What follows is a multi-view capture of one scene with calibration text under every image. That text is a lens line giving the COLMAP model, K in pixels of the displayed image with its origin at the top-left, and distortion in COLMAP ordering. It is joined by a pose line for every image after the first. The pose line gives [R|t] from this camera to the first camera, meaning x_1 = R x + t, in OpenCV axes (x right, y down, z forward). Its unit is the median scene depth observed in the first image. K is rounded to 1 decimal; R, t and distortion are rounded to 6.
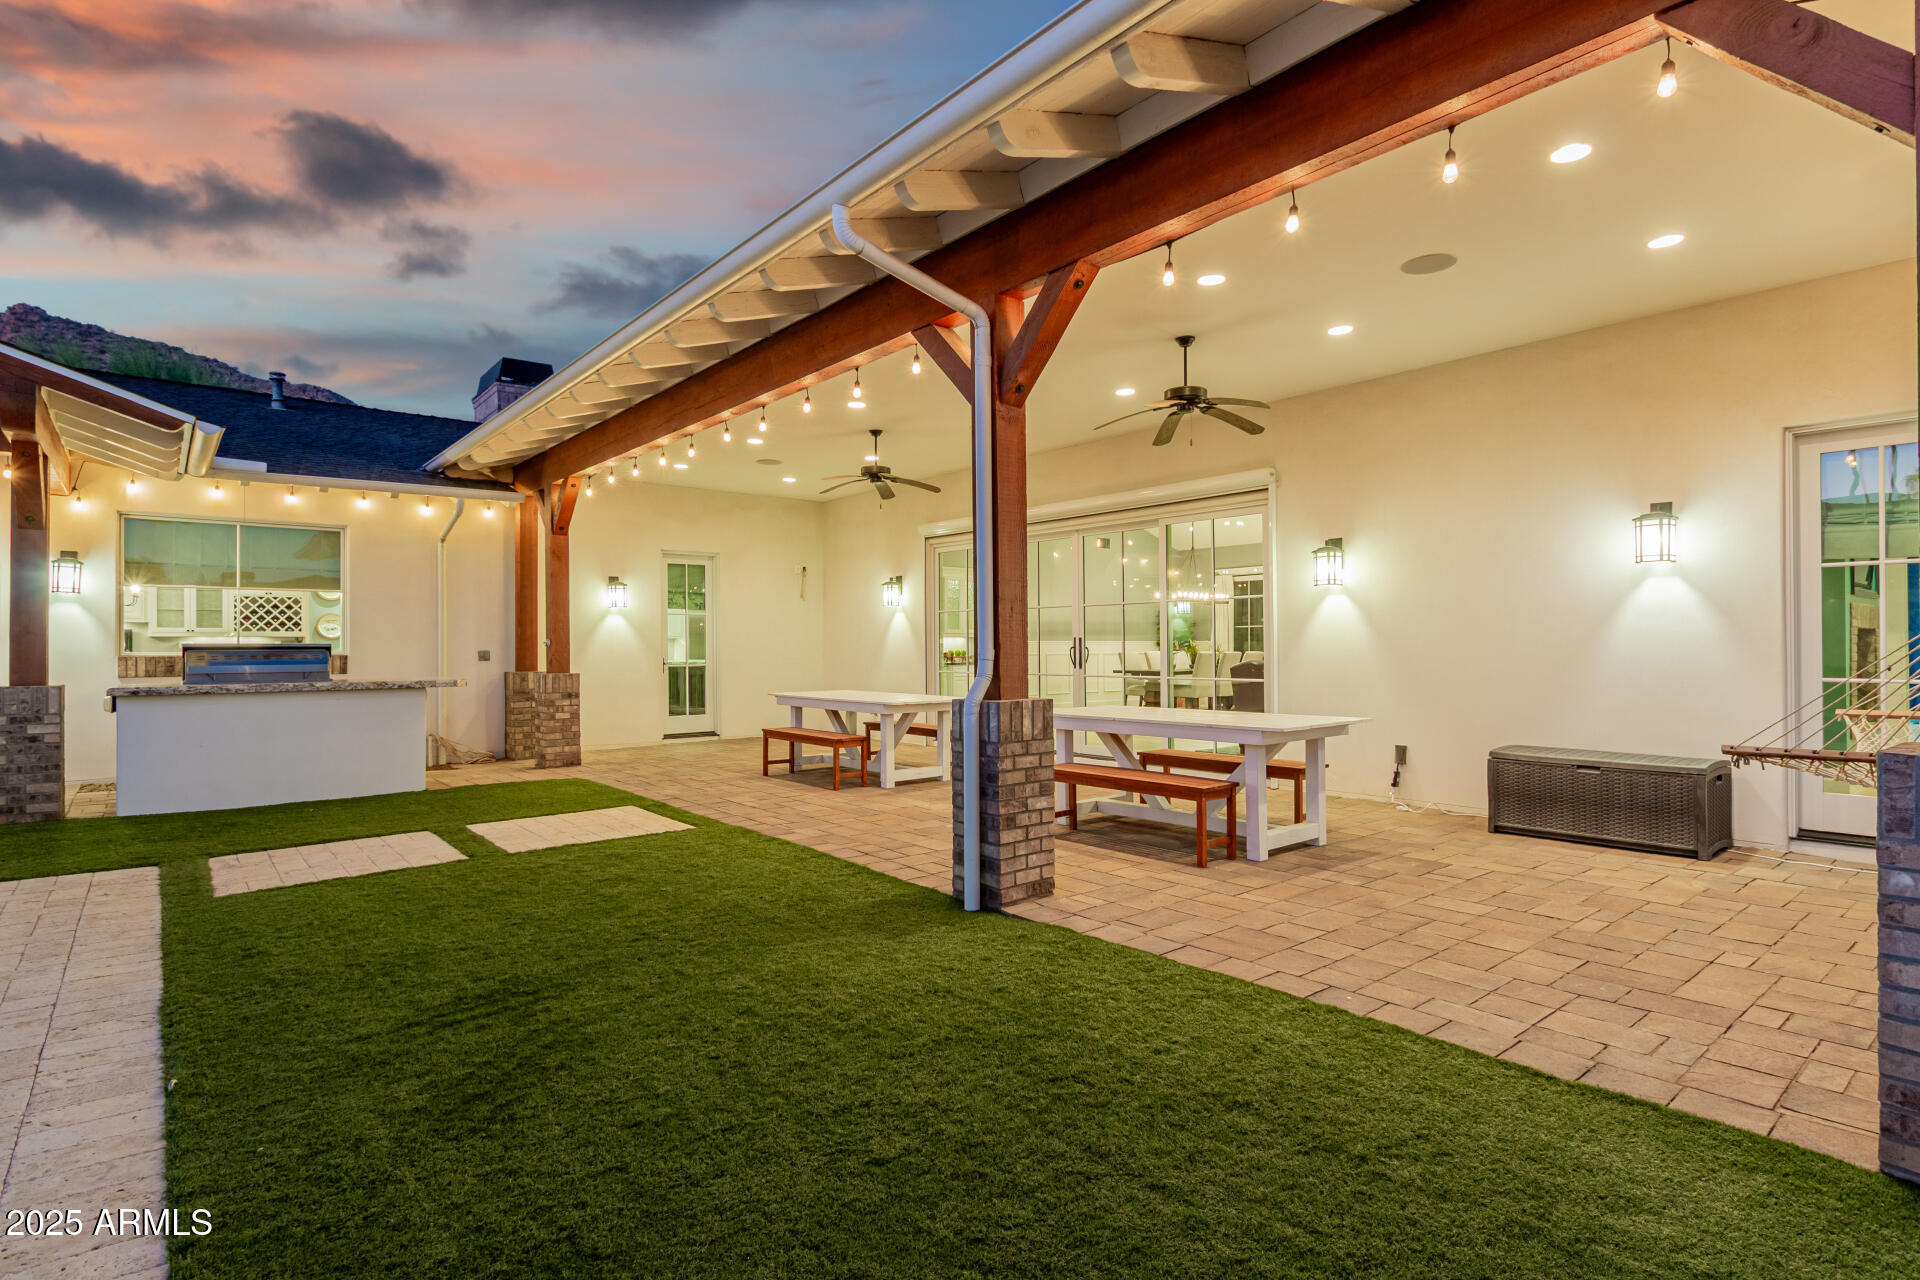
lens RADIAL K [[969.3, 0, 959.0], [0, 969.3, 641.5], [0, 0, 1]] dist [0.000253, 0.000038]
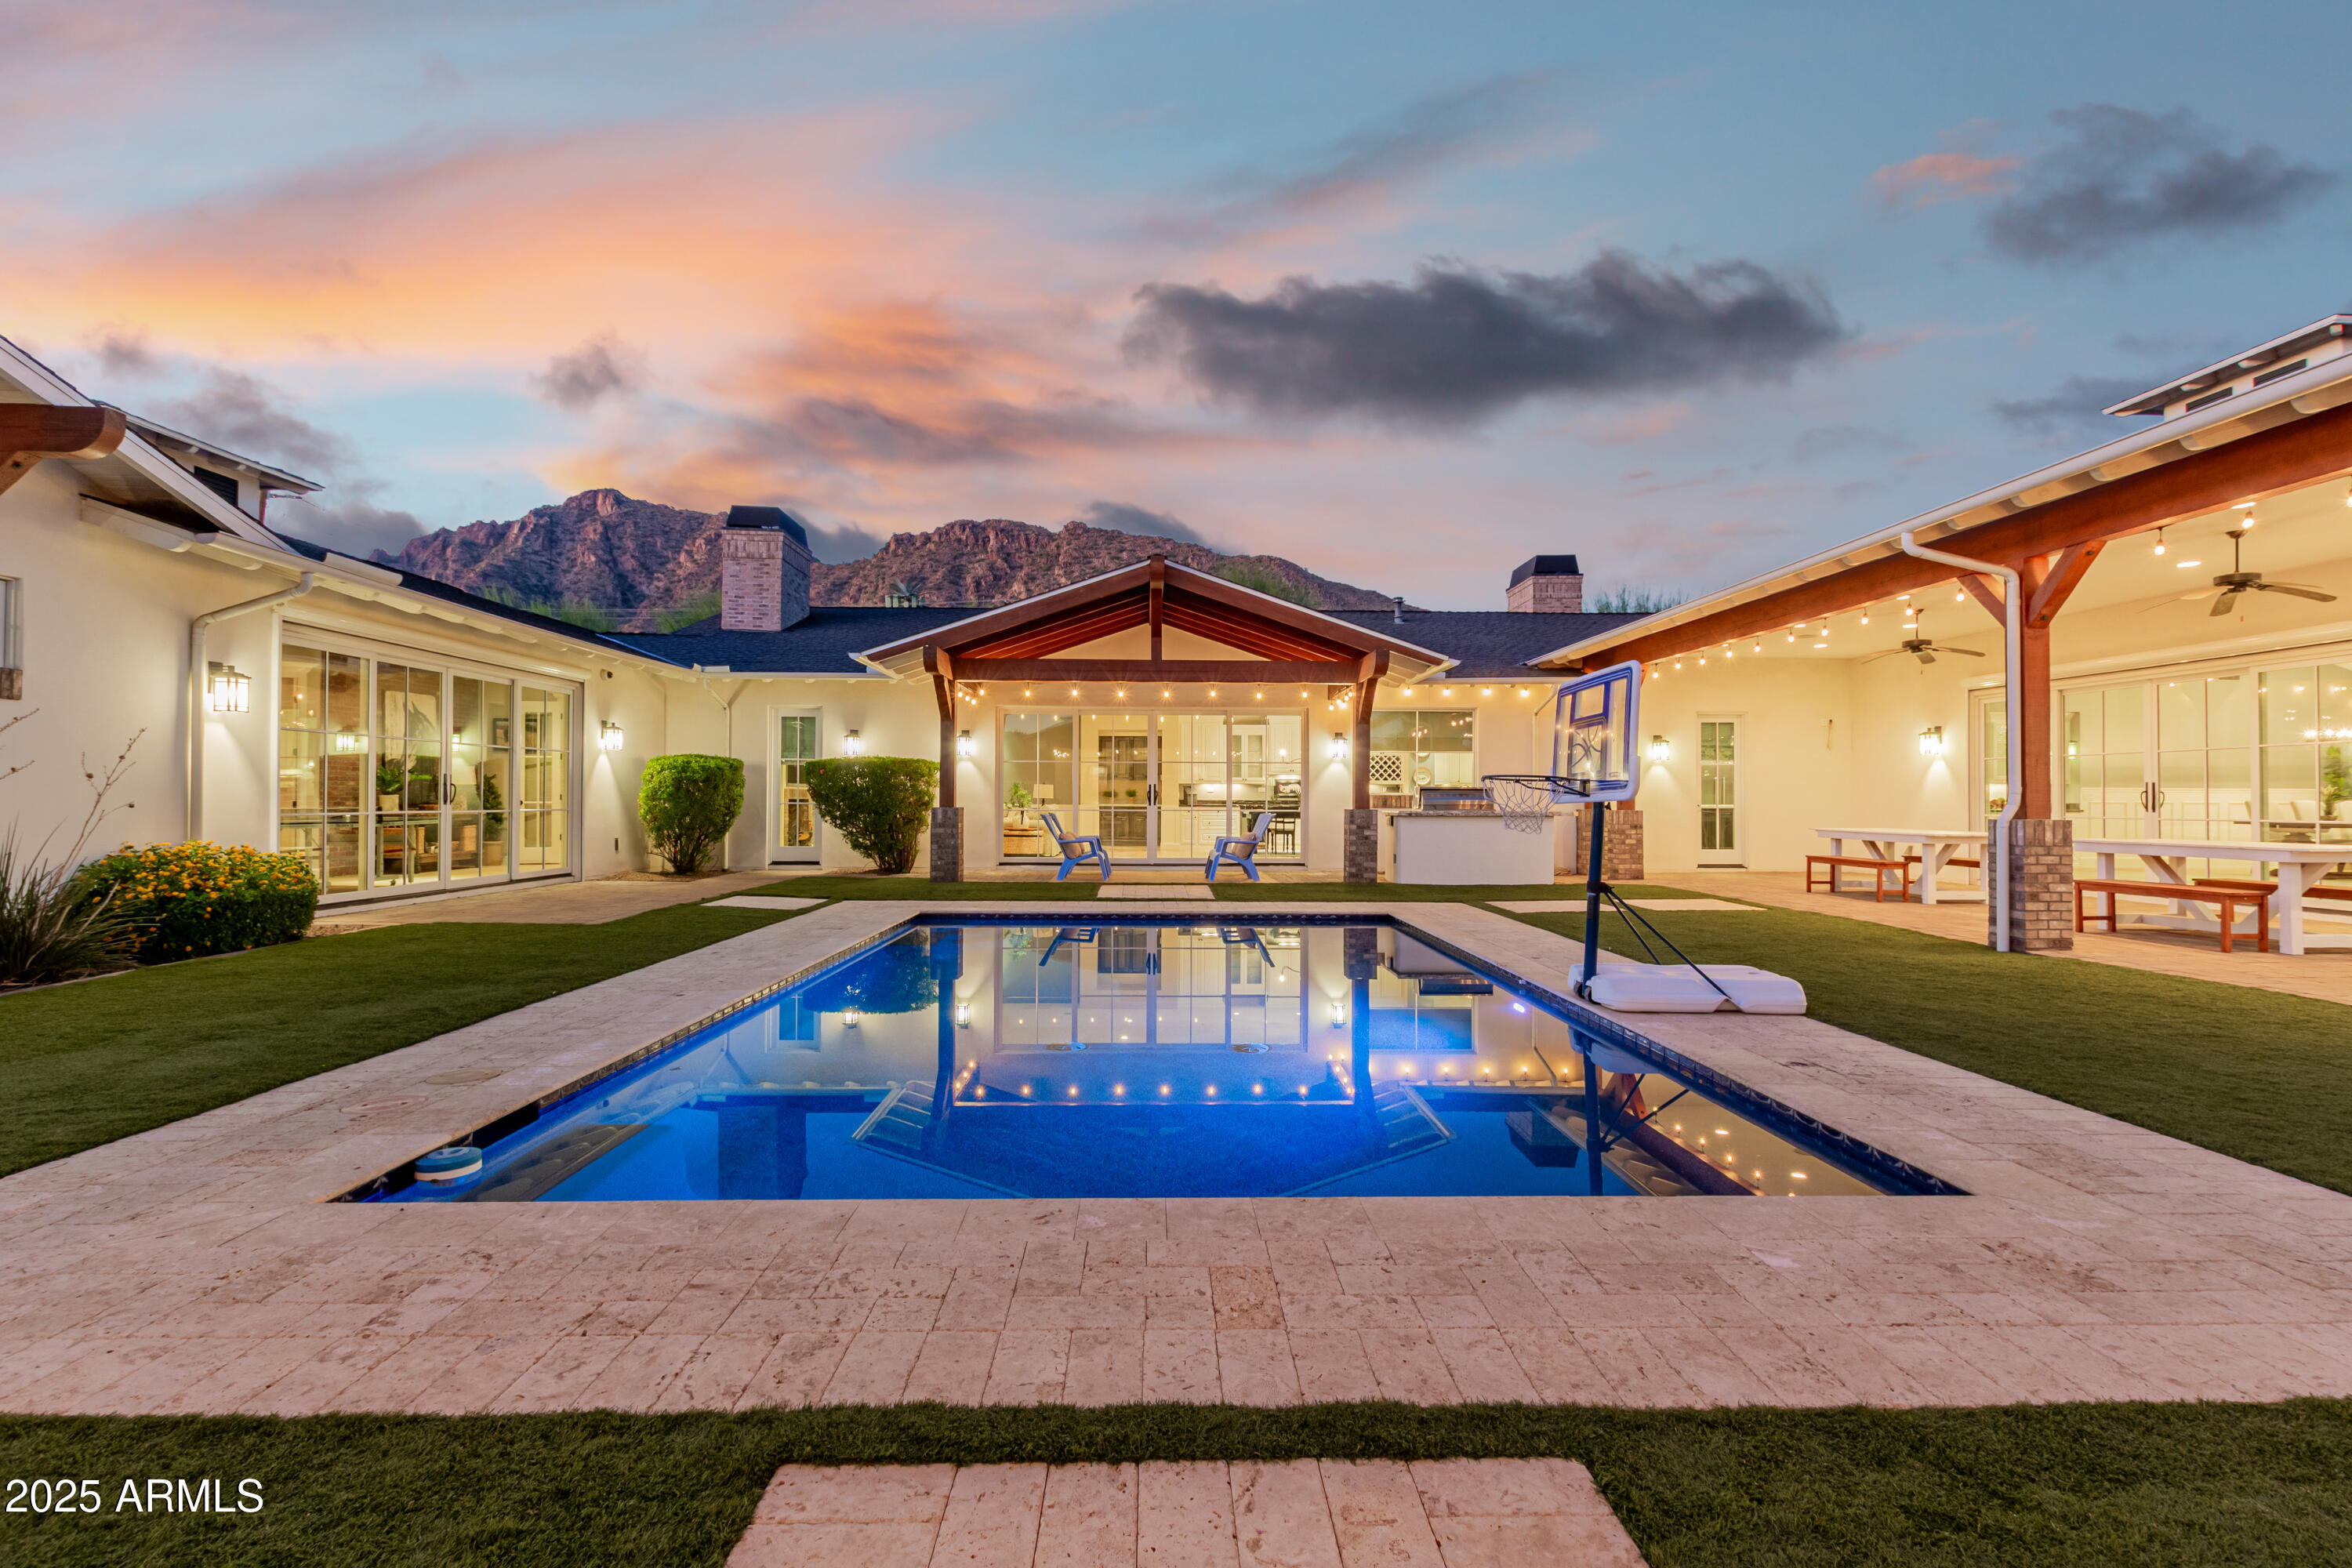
lens RADIAL K [[1066.9, 0, 1162.5], [0, 1066.9, 794.0], [0, 0, 1]] dist [-0.002558, -0.000786]
pose [[0.775496, 0.003905, -0.631340, 0.030290], [-0.003208, 0.999992, 0.002245, 0.013371], [0.631344, 0.000284, 0.775503, -0.796948]]
